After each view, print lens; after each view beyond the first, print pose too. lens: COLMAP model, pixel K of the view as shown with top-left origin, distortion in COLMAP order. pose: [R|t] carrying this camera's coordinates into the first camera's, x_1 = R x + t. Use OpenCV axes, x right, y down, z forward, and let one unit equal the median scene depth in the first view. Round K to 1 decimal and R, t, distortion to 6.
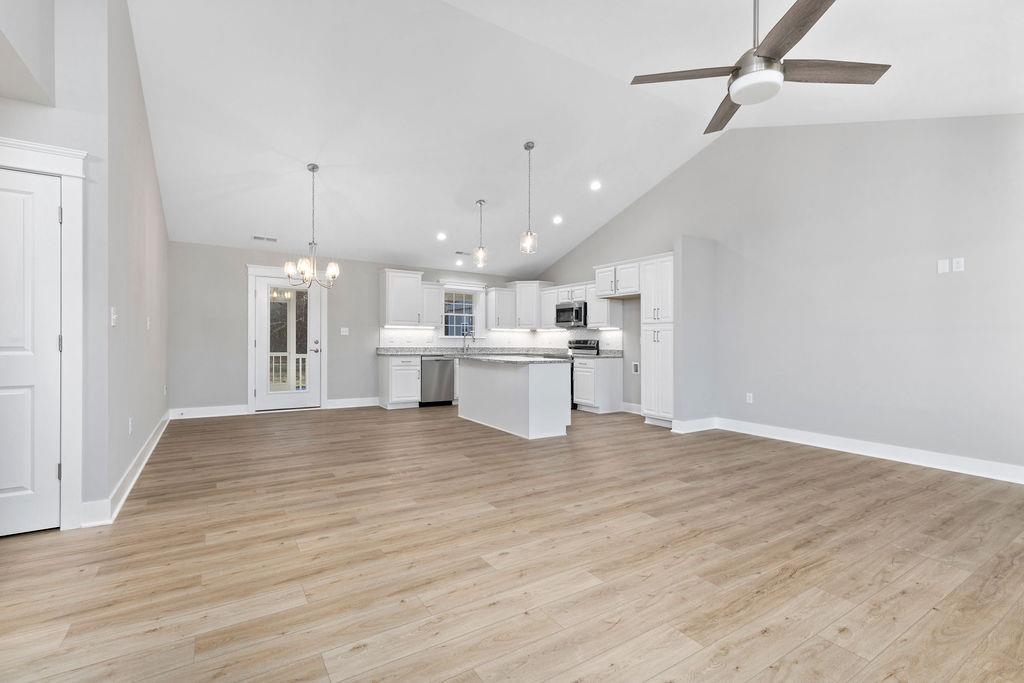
lens RADIAL K [[463.9, 0, 511.2], [0, 463.9, 347.3], [0, 0, 1]] dist [0.004720, -0.001297]
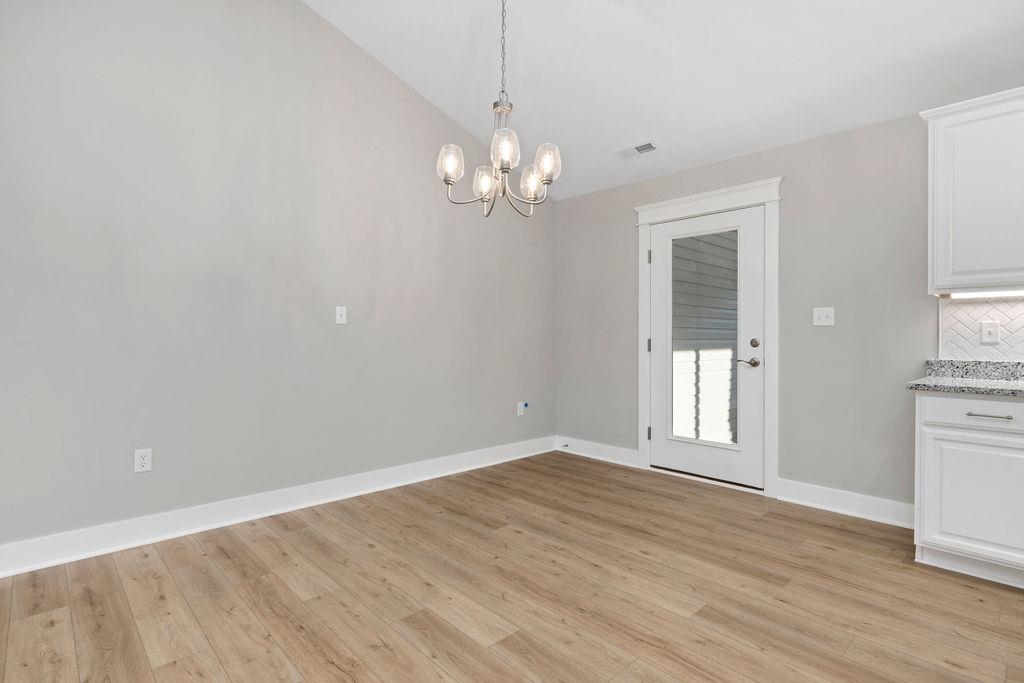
lens RADIAL K [[501.0, 0, 516.5], [0, 501.0, 337.1], [0, 0, 1]] dist [0.000380, -0.000969]
pose [[0.191254, -0.008169, -0.981507, 0.011487], [-0.017471, 0.999779, -0.011726, -0.007157], [0.981385, 0.019390, 0.191069, 0.670952]]
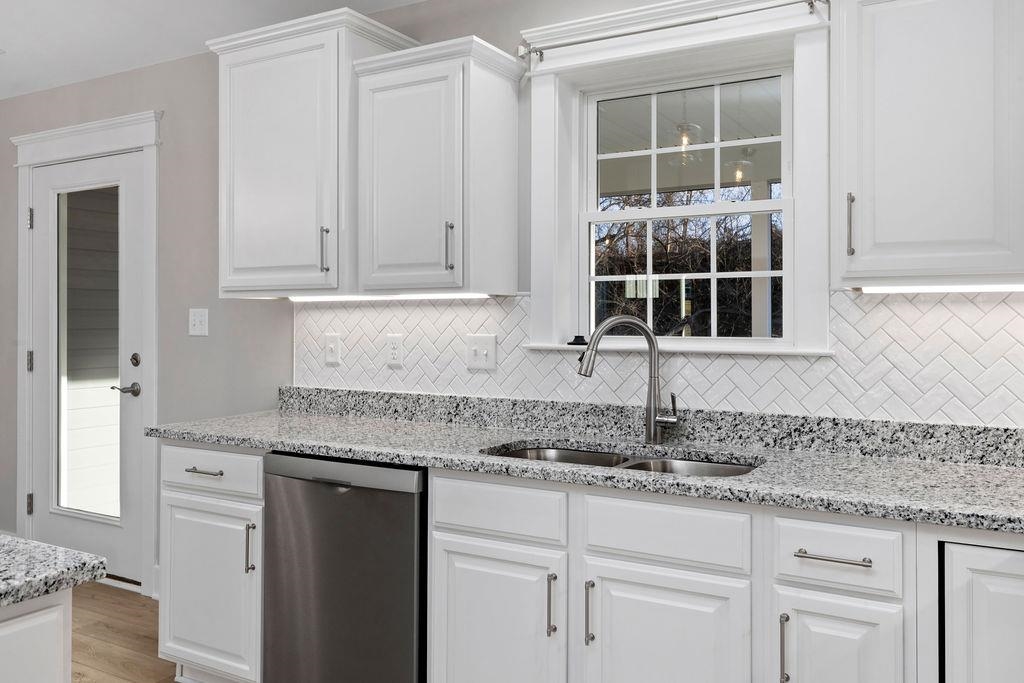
lens RADIAL K [[841.5, 0, 504.7], [0, 841.5, 305.4], [0, 0, 1]] dist [-0.003915, 0.014579]
pose [[0.442314, -0.023635, -0.896549, 0.157928], [-0.008475, 0.999498, -0.030530, -0.030804], [0.896820, 0.021102, 0.441891, 0.958297]]
